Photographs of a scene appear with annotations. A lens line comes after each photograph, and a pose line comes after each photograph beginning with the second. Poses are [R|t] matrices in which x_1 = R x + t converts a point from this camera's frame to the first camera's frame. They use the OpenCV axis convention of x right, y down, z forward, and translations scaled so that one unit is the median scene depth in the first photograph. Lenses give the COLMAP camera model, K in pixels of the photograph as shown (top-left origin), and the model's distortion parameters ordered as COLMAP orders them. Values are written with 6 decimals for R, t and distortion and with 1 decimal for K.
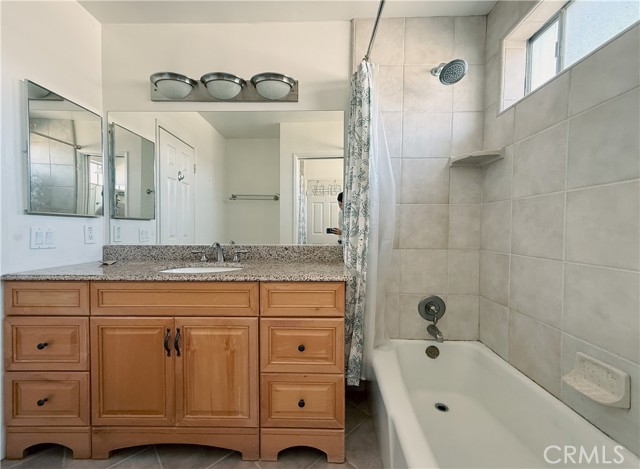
lens RADIAL K [[247.3, 0, 318.8], [0, 247.3, 232.8], [0, 0, 1]] dist [0.003703, 0.000353]
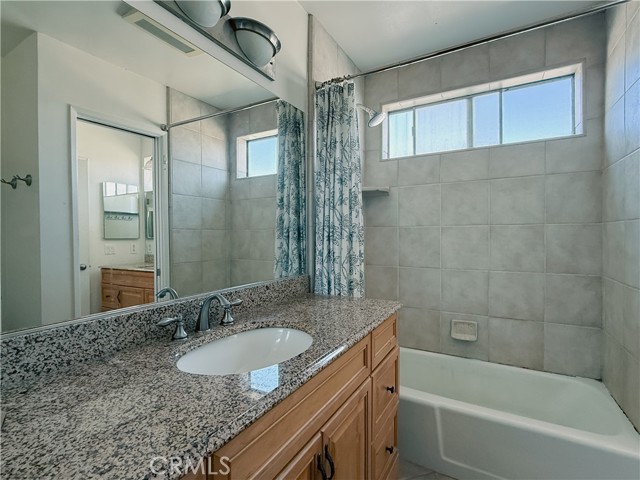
lens RADIAL K [[313.9, 0, 320.2], [0, 313.9, 241.6], [0, 0, 1]] dist [0.004748, 0.000632]
pose [[0.485529, -0.019578, 0.874001, -1.016099], [0.018524, 0.999755, 0.012104, -0.087552], [-0.874024, 0.010314, 0.485773, 0.562223]]
